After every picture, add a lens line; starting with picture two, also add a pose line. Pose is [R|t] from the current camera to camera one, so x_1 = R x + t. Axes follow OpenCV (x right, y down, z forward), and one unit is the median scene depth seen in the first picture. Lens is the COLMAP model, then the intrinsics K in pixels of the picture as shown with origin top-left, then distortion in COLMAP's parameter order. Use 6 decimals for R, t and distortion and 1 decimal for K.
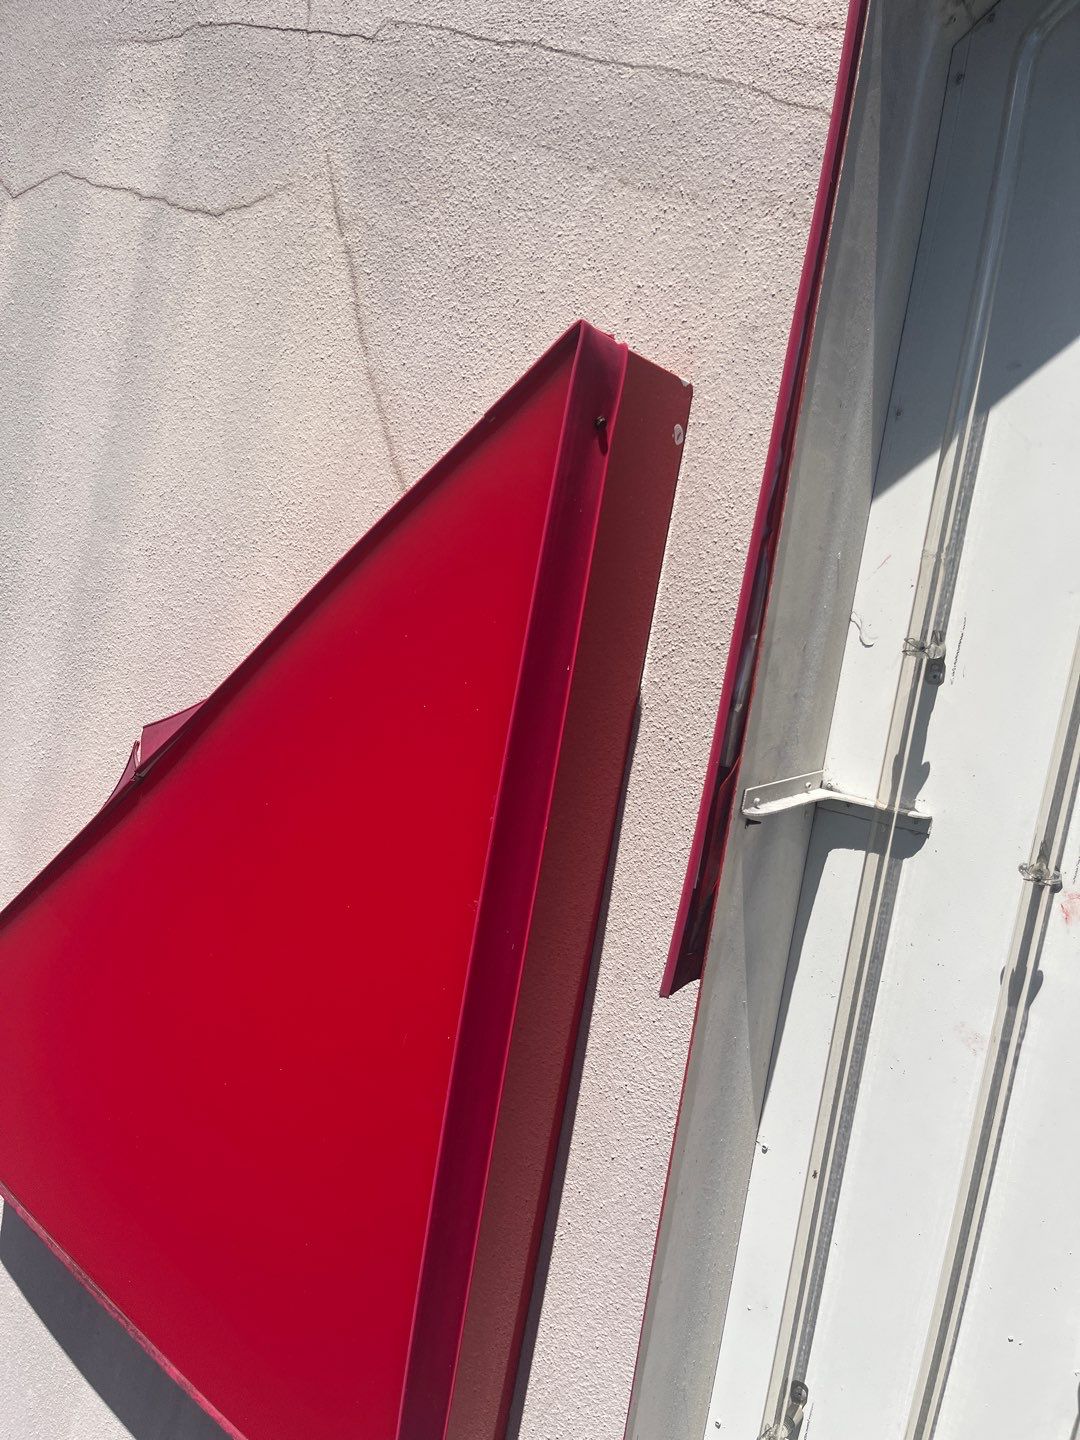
lens RADIAL K [[578.9, 0, 500.7], [0, 578.9, 735.7], [0, 0, 1]] dist [0.004866, -0.003738]
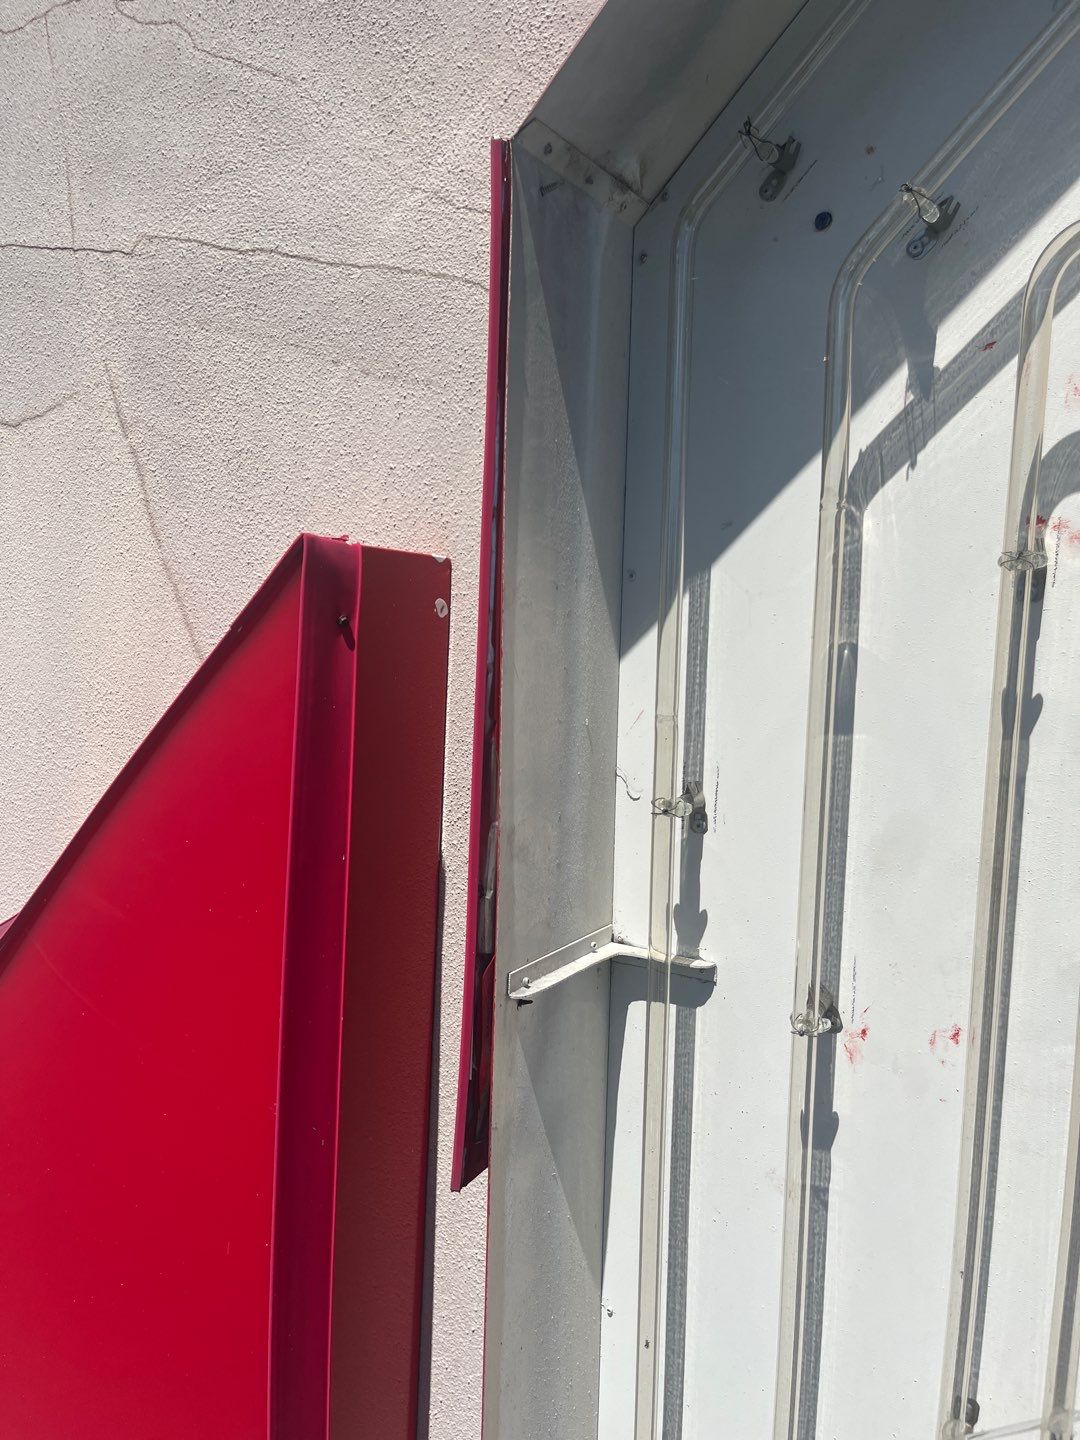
lens RADIAL K [[578.9, 0, 501.0], [0, 578.9, 755.0], [0, 0, 1]] dist [0.004866, -0.003738]
pose [[0.992603, -0.121390, 0.002100, 0.356136], [0.121380, 0.991862, -0.038414, -0.194365], [0.002580, 0.038385, 0.999260, -0.017732]]
